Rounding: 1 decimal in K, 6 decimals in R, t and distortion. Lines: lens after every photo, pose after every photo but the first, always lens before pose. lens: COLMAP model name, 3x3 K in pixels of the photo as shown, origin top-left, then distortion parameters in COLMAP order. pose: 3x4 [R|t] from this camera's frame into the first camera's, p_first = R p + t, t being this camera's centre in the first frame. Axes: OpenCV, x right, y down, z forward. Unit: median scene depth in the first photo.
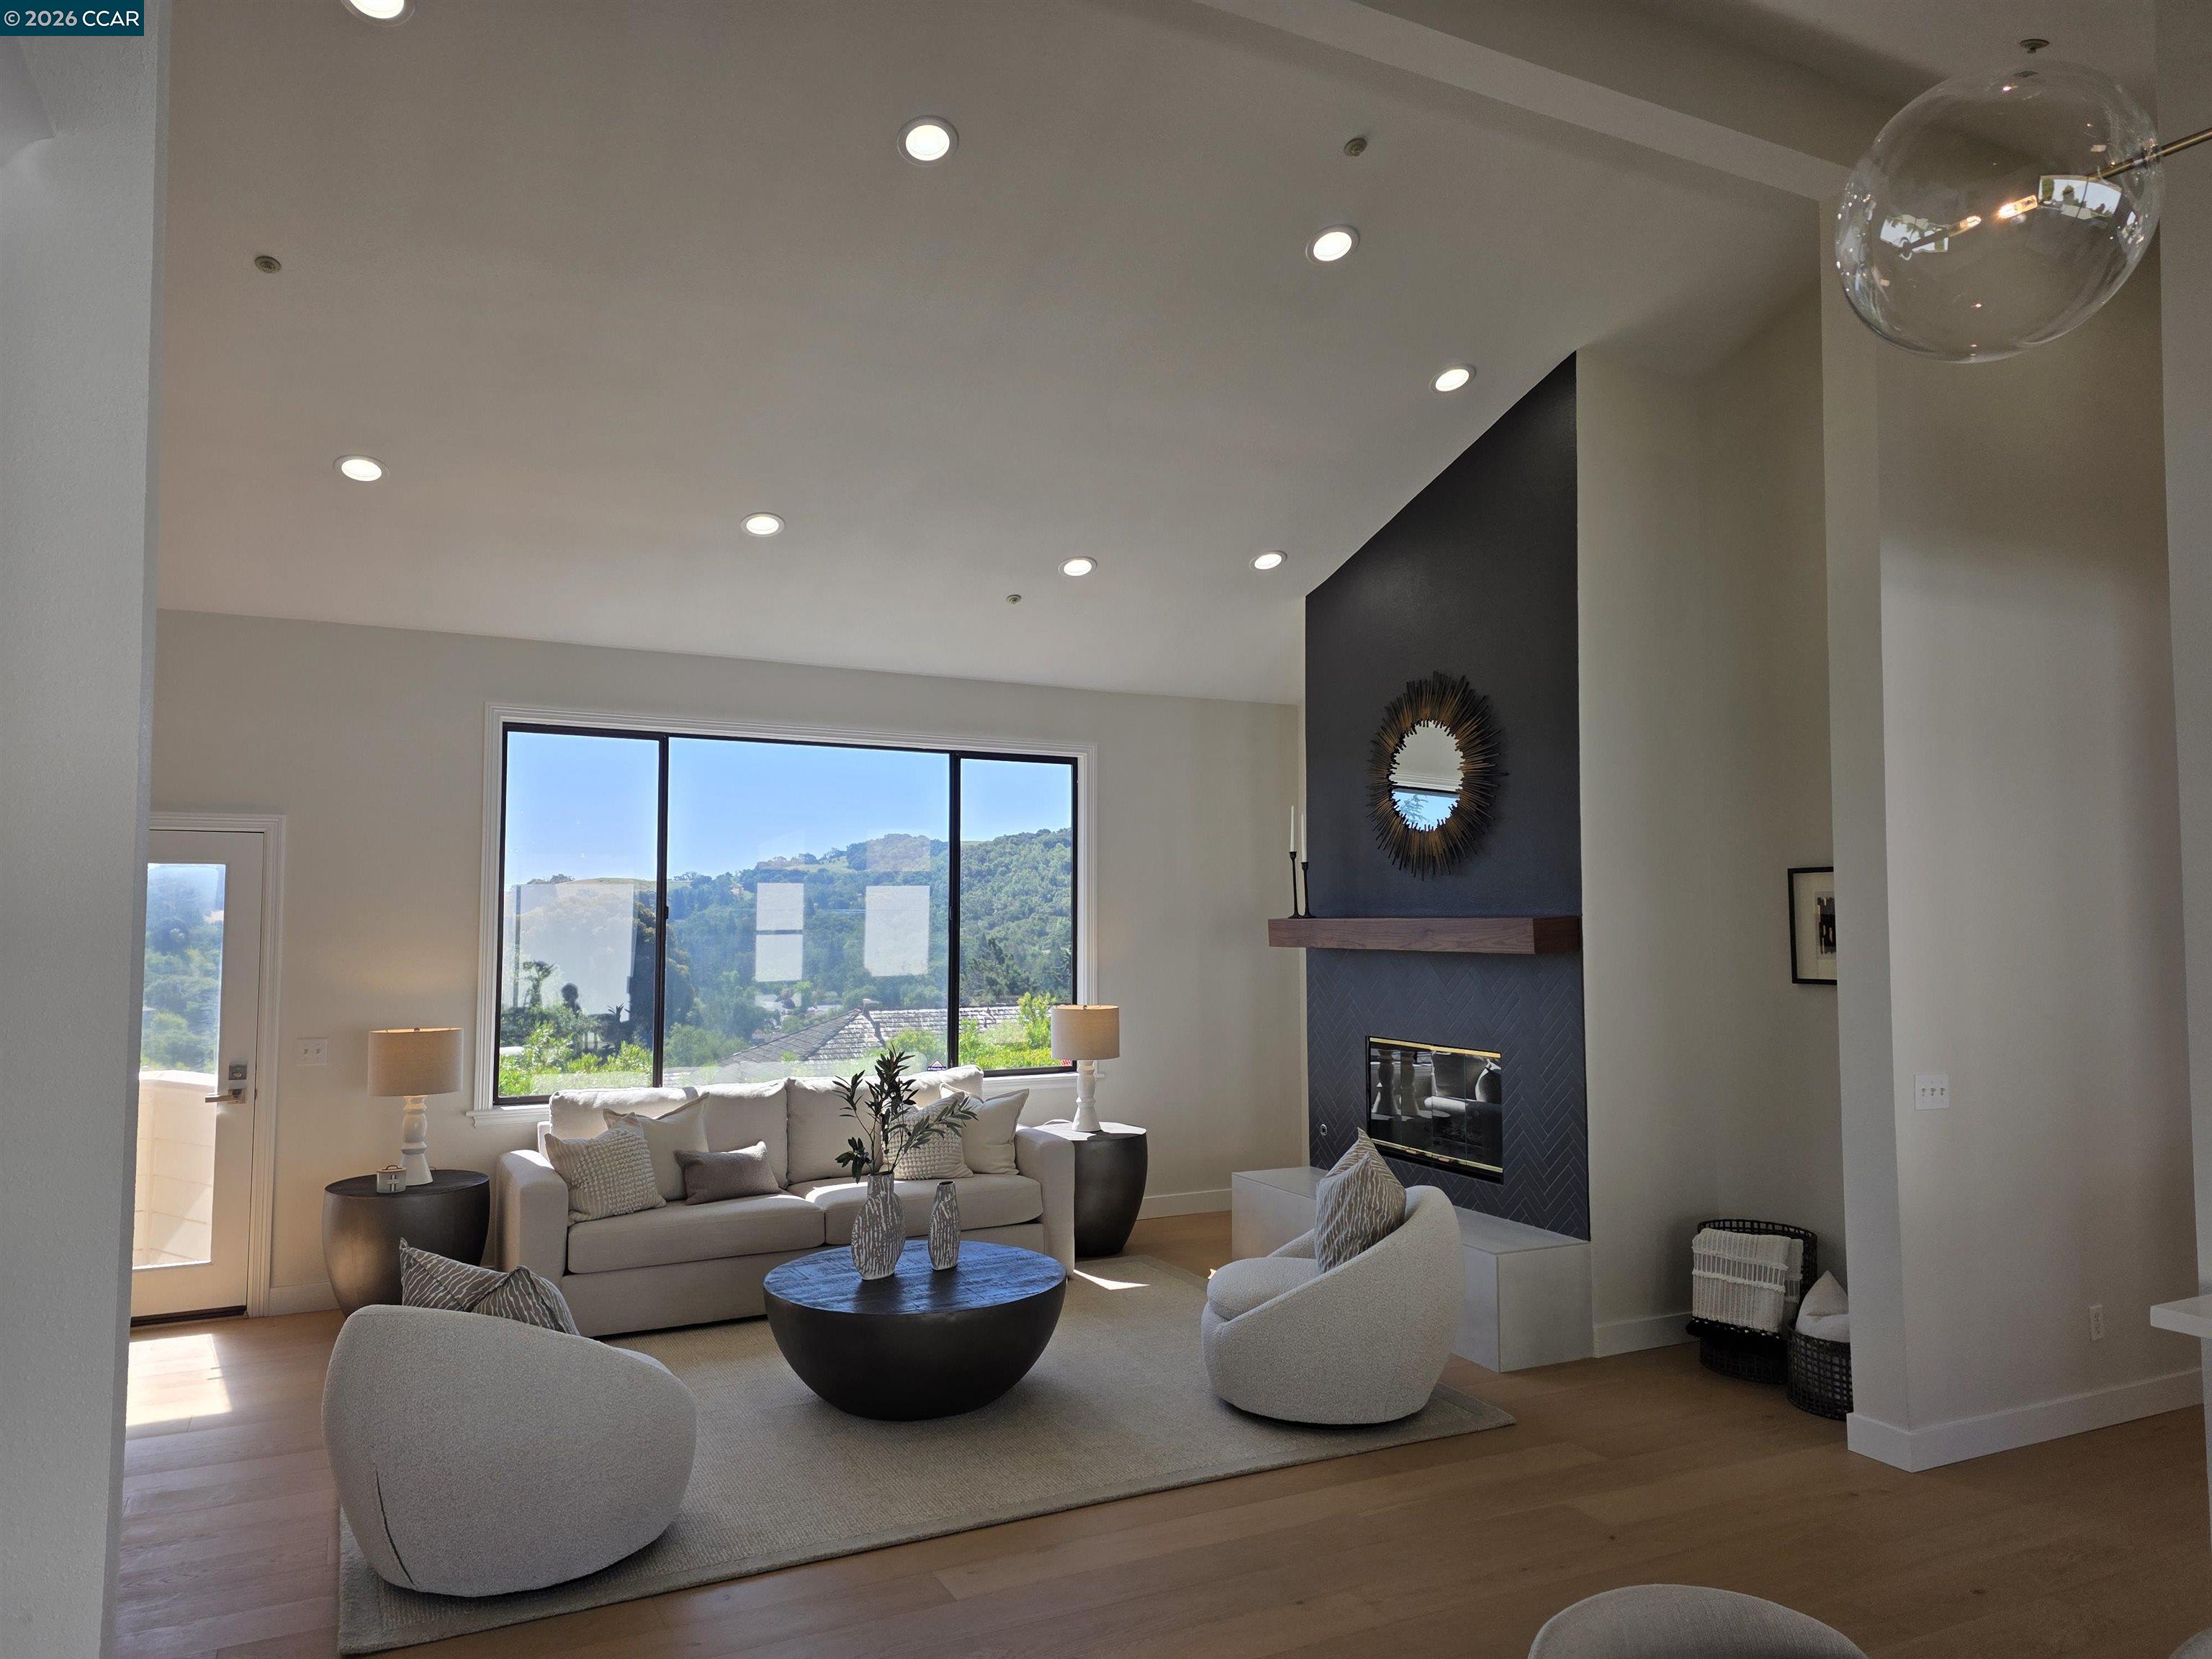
lens RADIAL K [[1454.1, 0, 1106.0], [0, 1454.1, 829.5], [0, 0, 1]] dist [-0.000239, 0.001040]
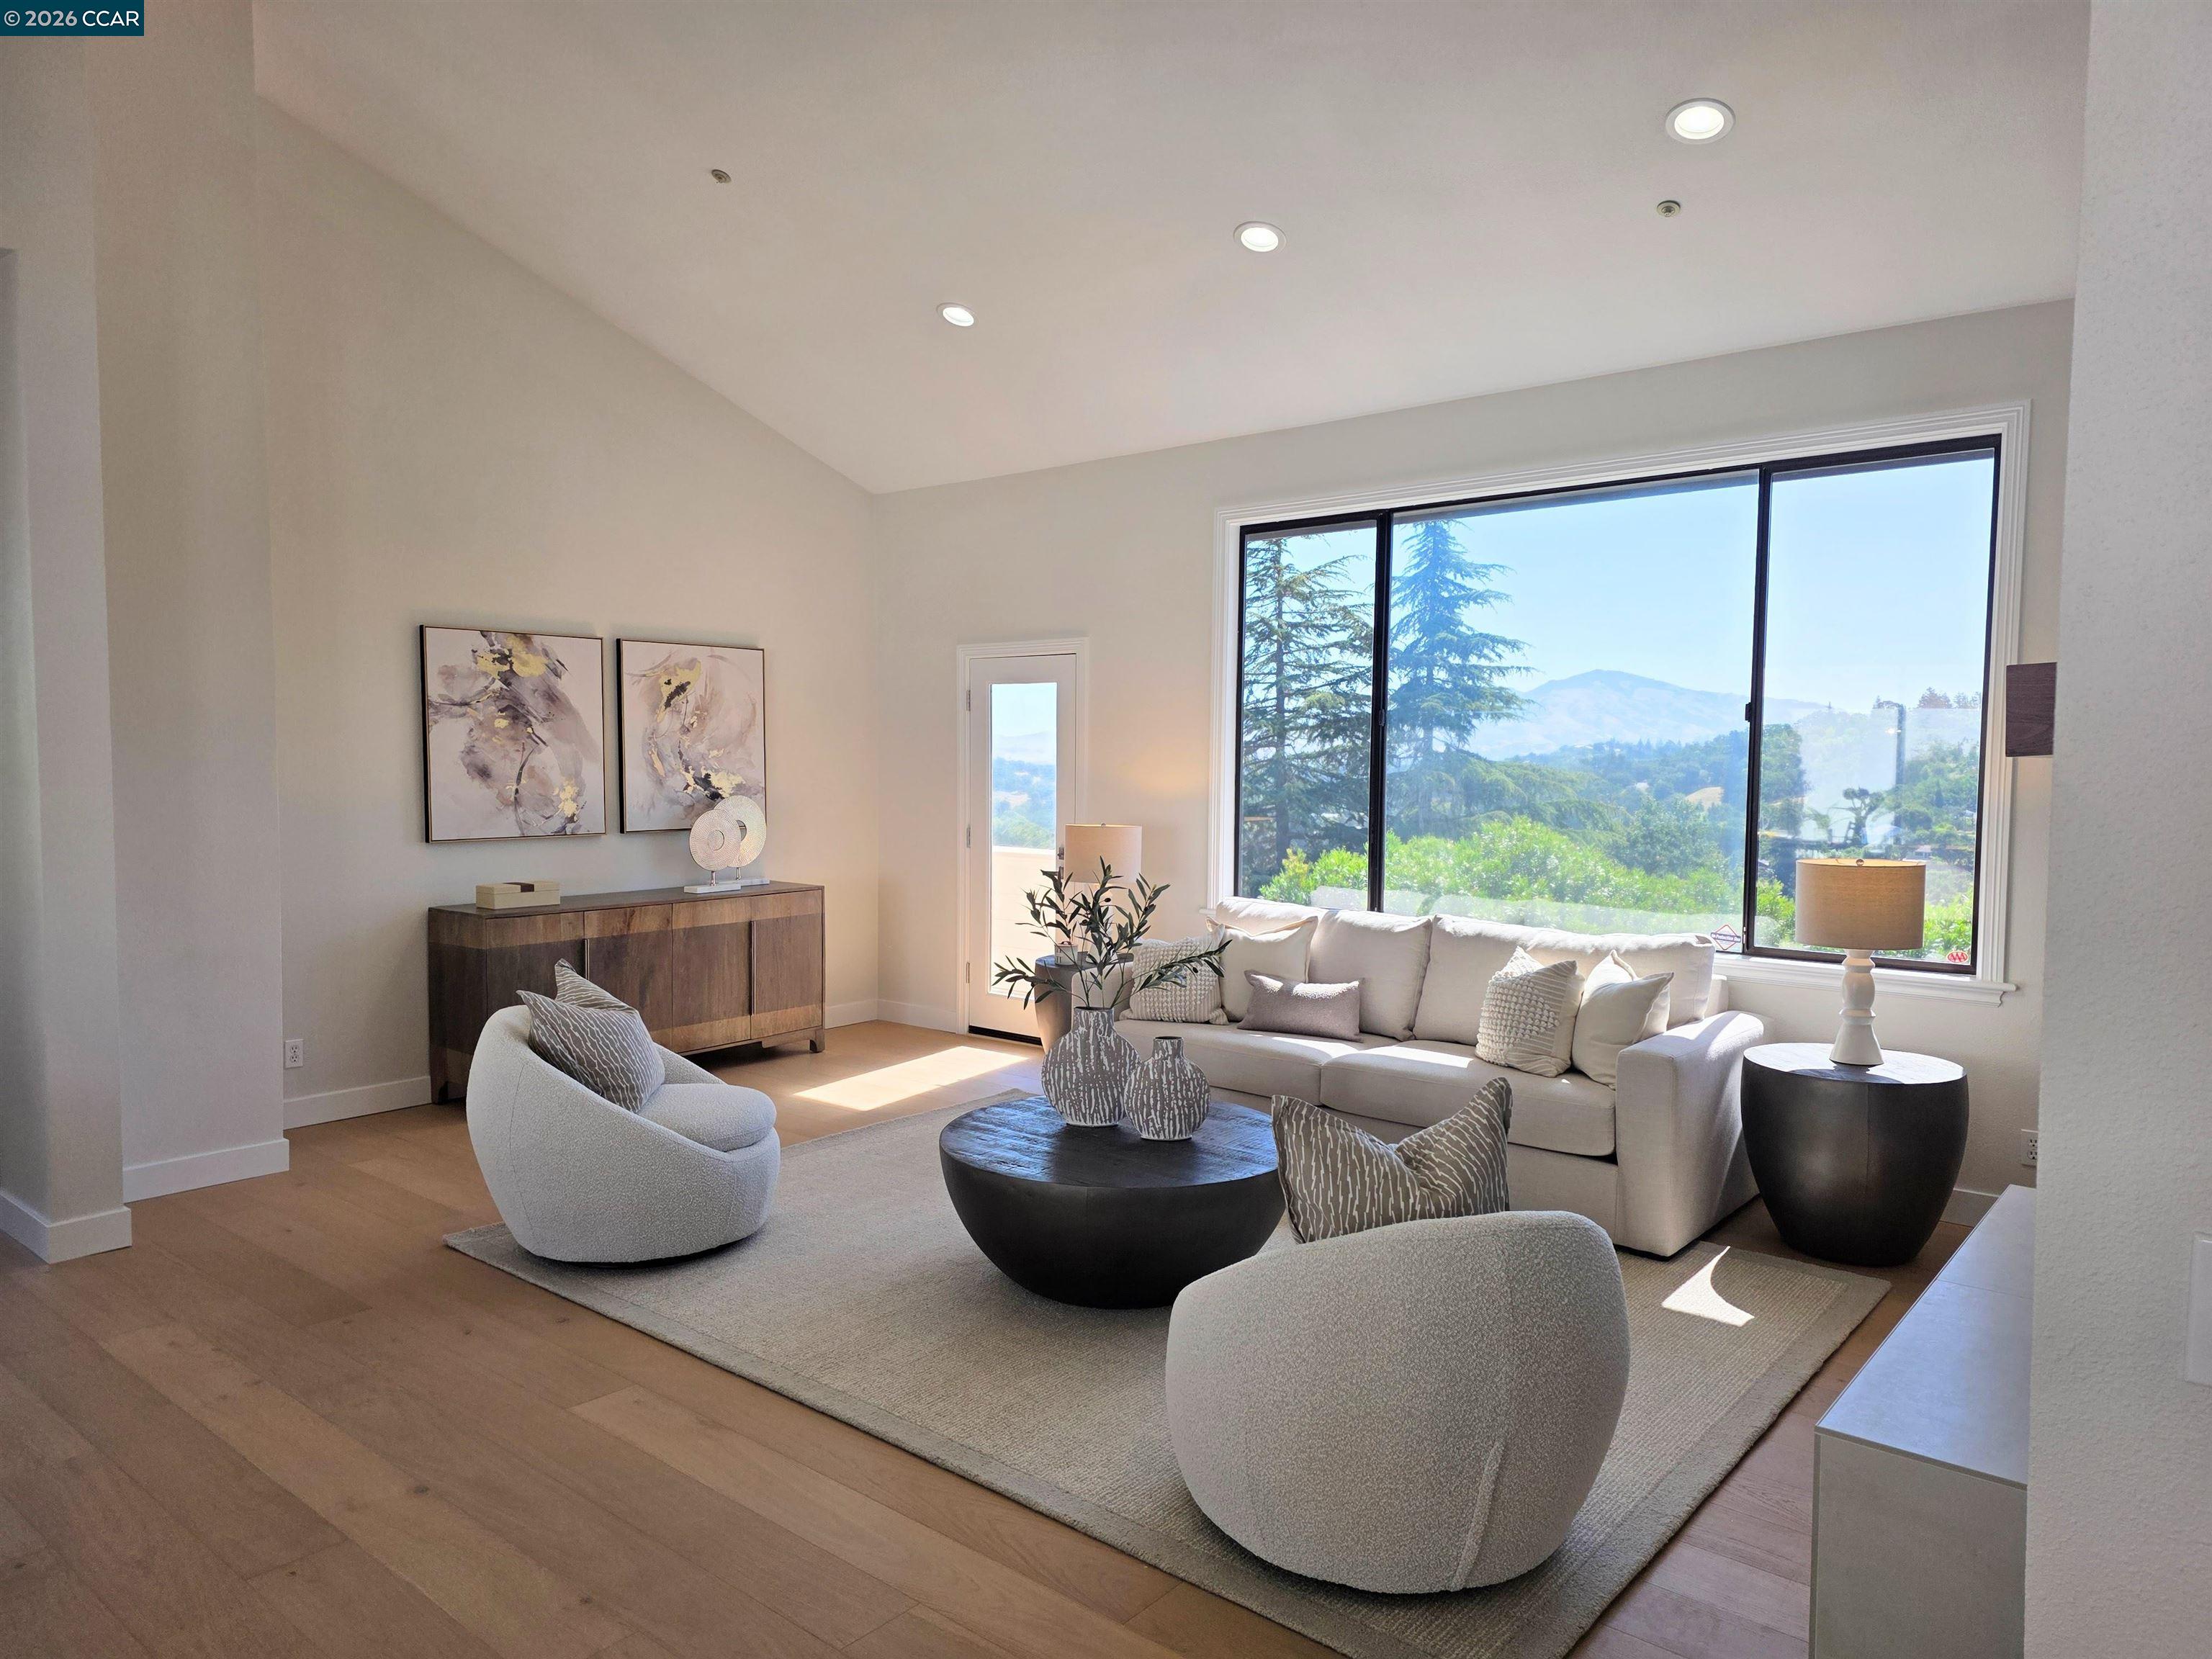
lens RADIAL K [[1454.1, 0, 1106.0], [0, 1454.1, 829.5], [0, 0, 1]] dist [-0.000239, 0.001040]
pose [[0.402419, 0.054820, -0.913813, 0.505001], [0.049061, 0.995480, 0.081324, 0.048636], [0.914140, -0.077559, 0.397911, 0.544762]]
